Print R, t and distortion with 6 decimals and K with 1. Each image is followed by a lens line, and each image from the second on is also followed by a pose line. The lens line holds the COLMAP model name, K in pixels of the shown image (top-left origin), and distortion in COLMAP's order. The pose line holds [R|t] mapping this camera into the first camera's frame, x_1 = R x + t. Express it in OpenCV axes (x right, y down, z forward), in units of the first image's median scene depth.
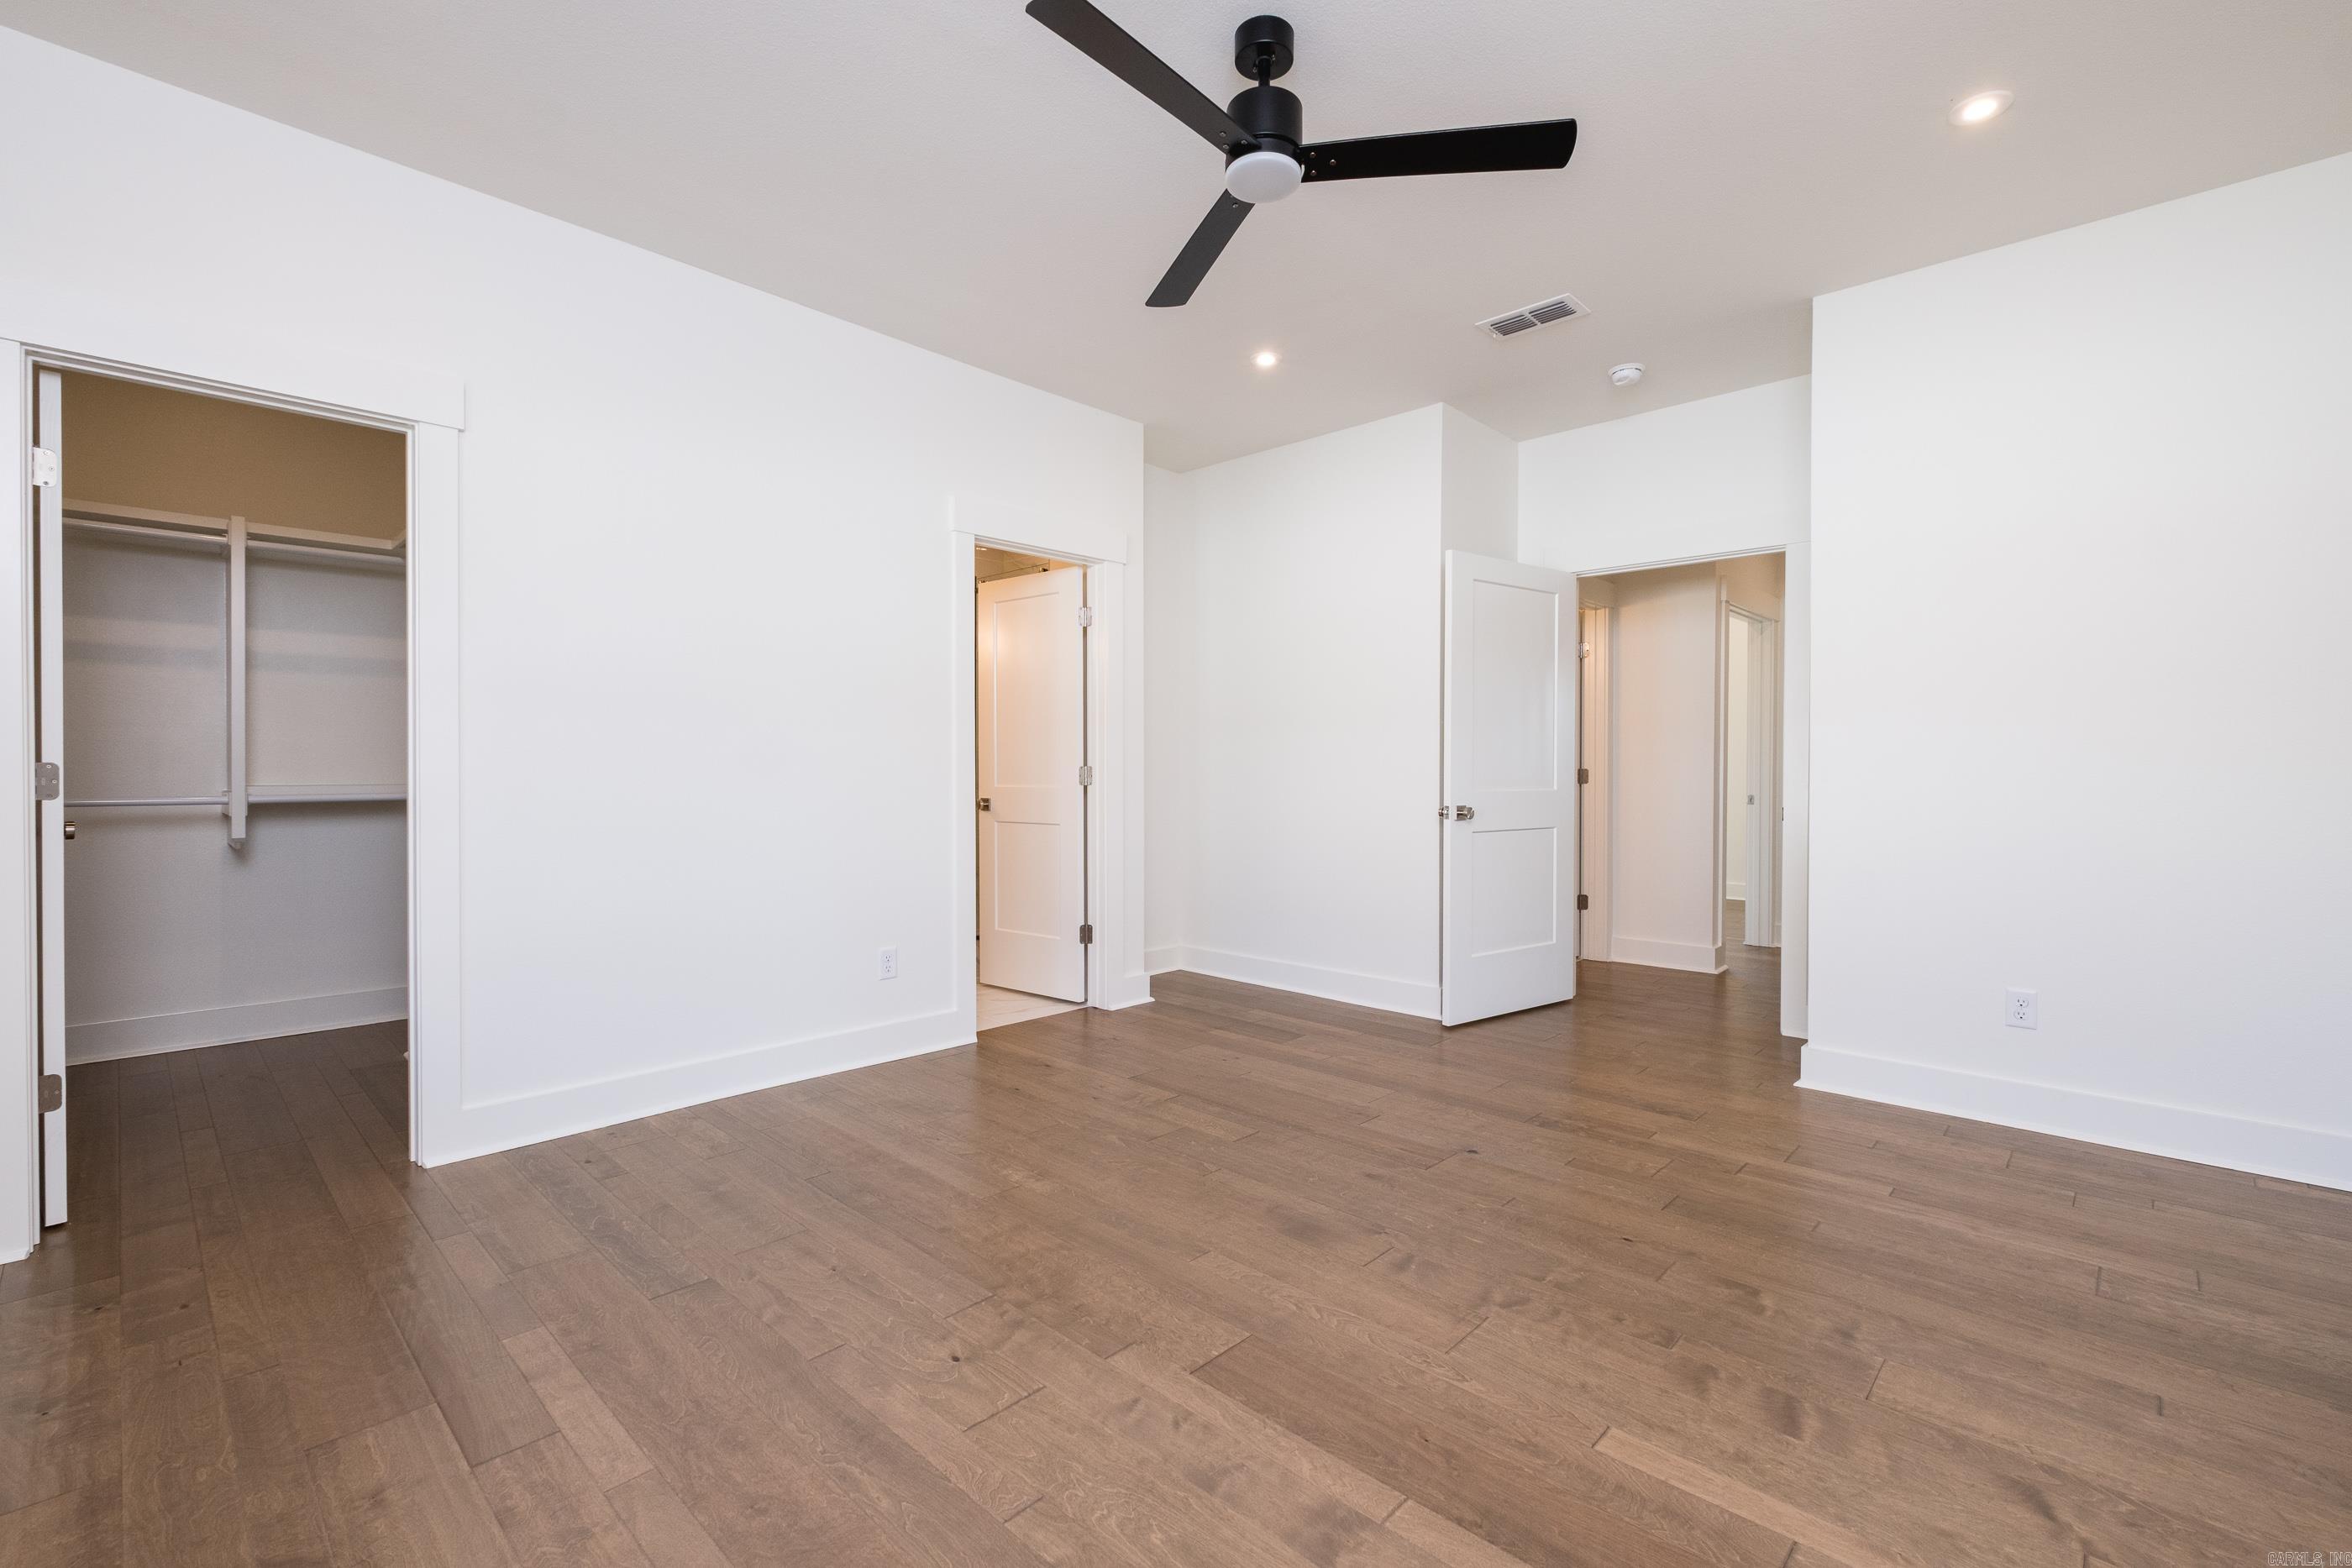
lens RADIAL K [[1012.2, 0, 1189.8], [0, 1012.2, 795.2], [0, 0, 1]] dist [0.002032, -0.000704]
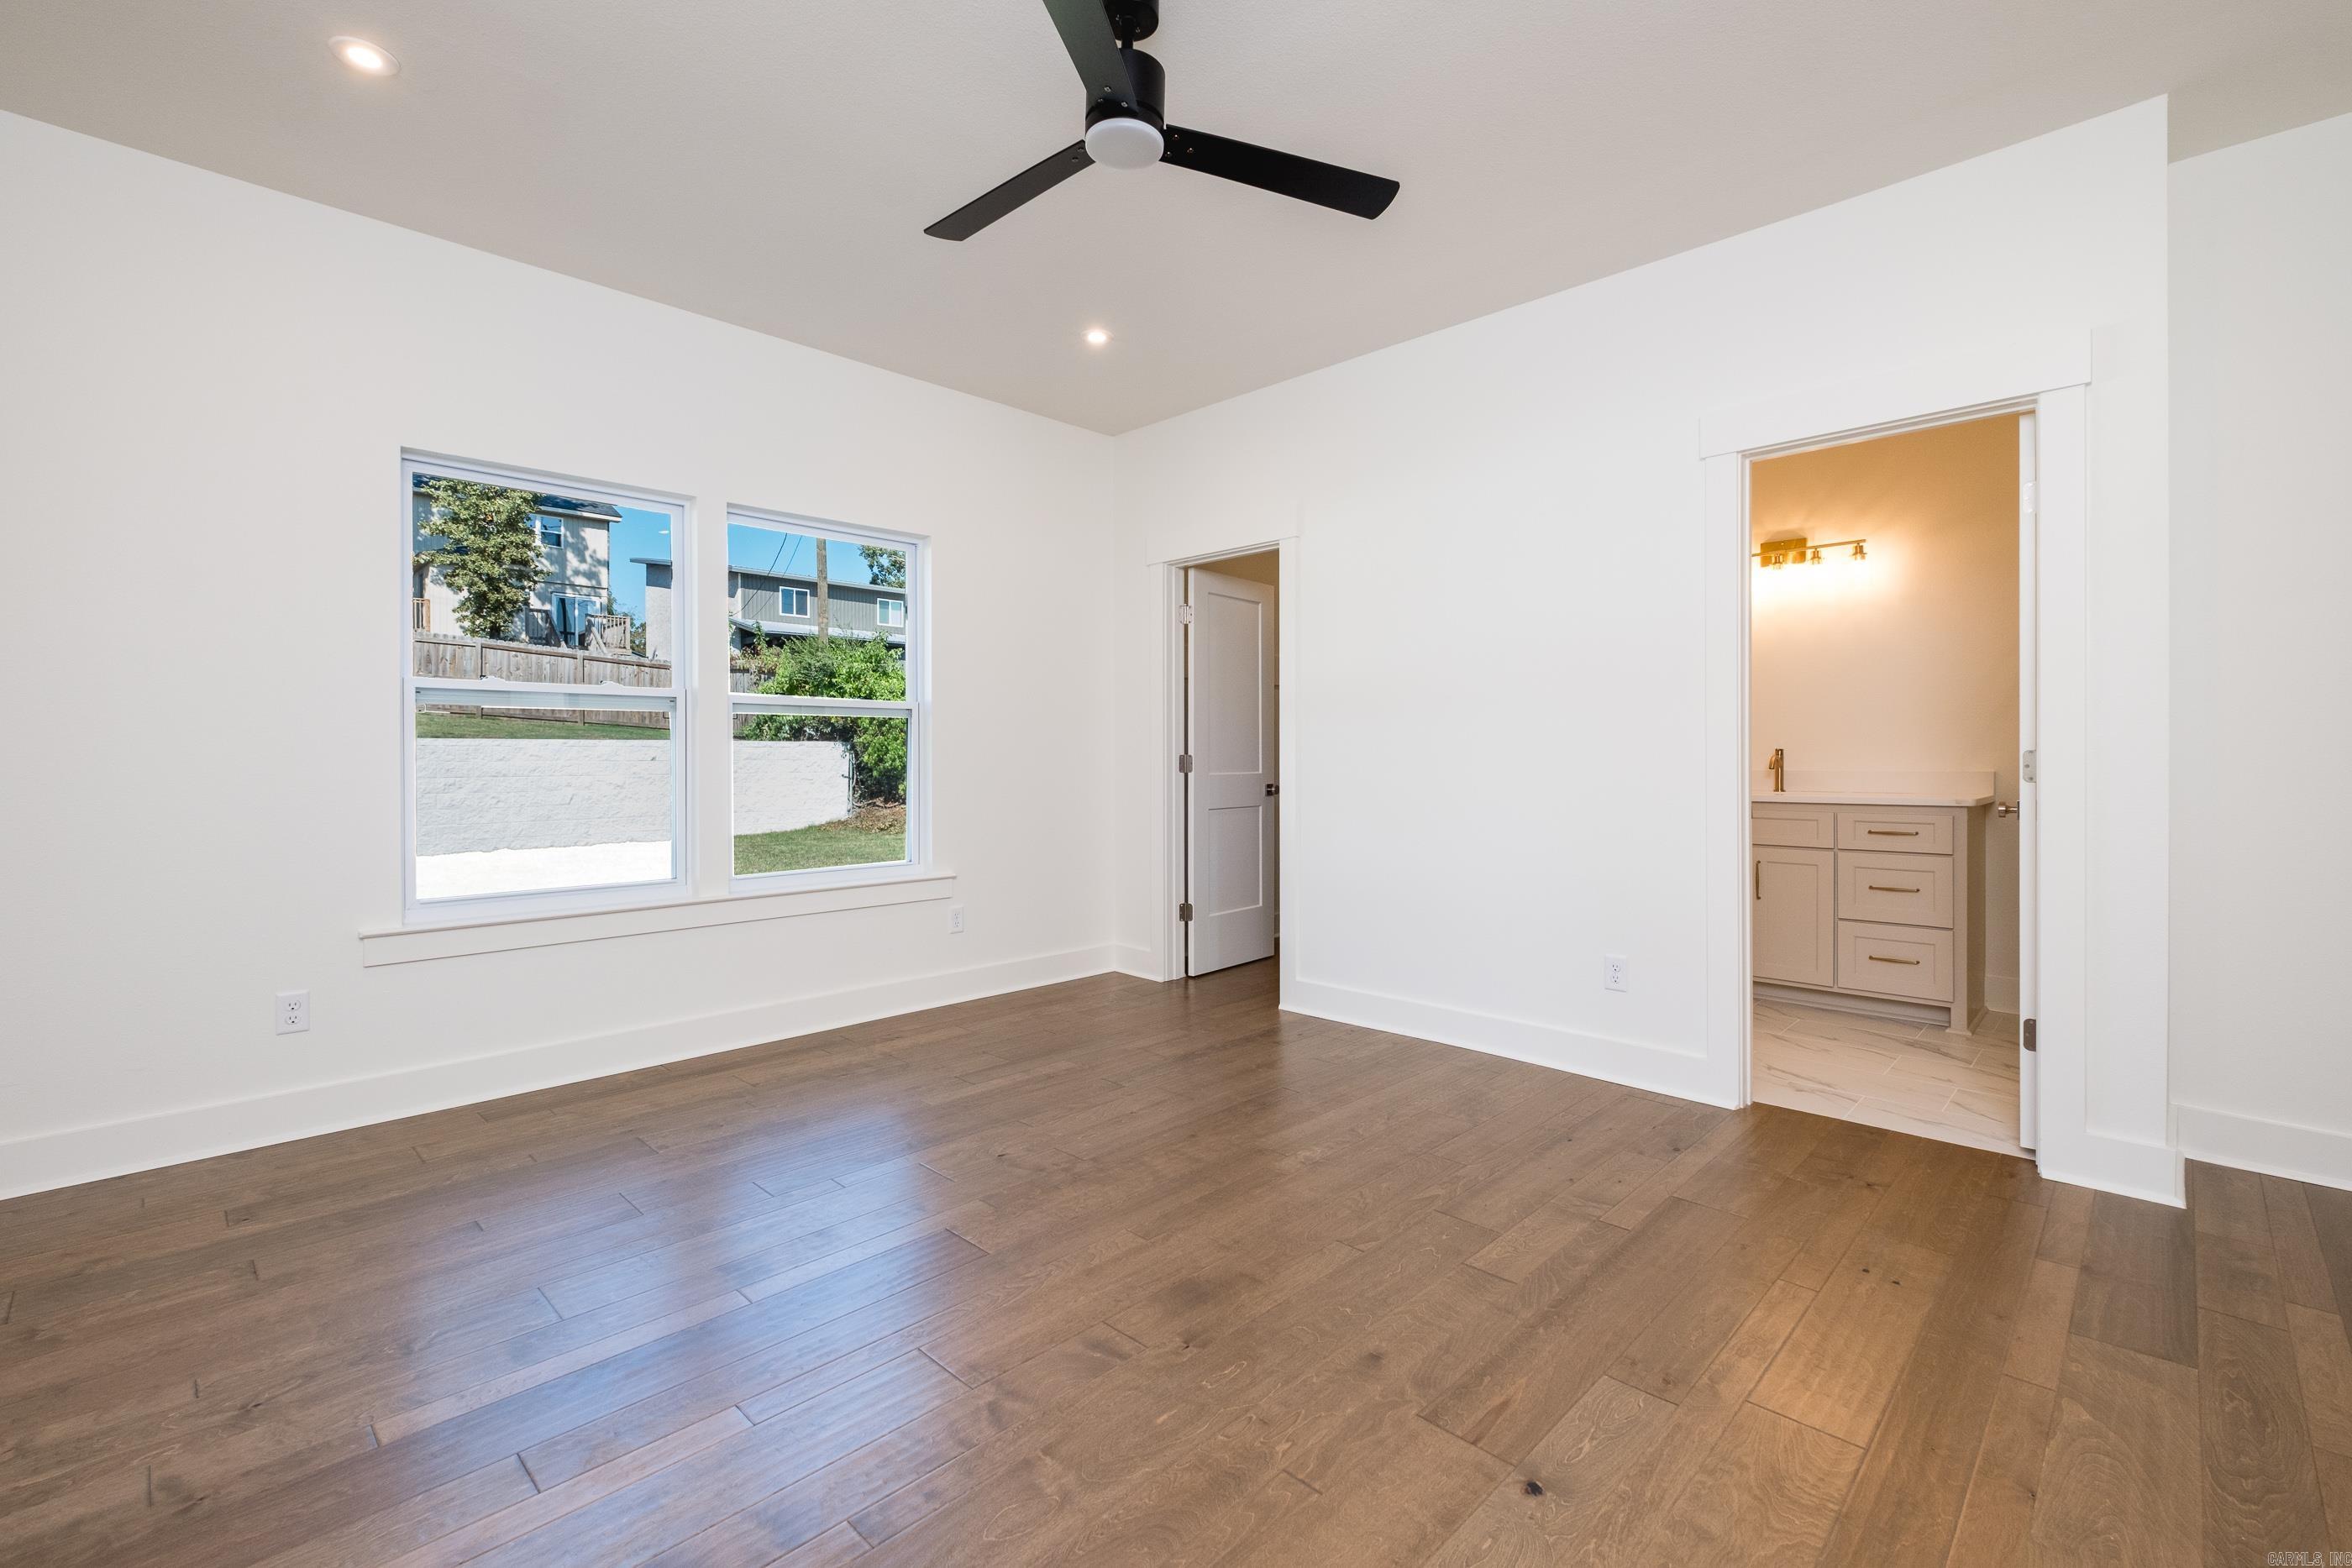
lens RADIAL K [[1012.2, 0, 1189.8], [0, 1012.2, 795.2], [0, 0, 1]] dist [0.002032, -0.000704]
pose [[-0.002114, 0.038962, -0.999238, 0.858969], [-0.027825, 0.998852, 0.039006, -0.027488], [0.999611, 0.027886, -0.001027, 0.877079]]
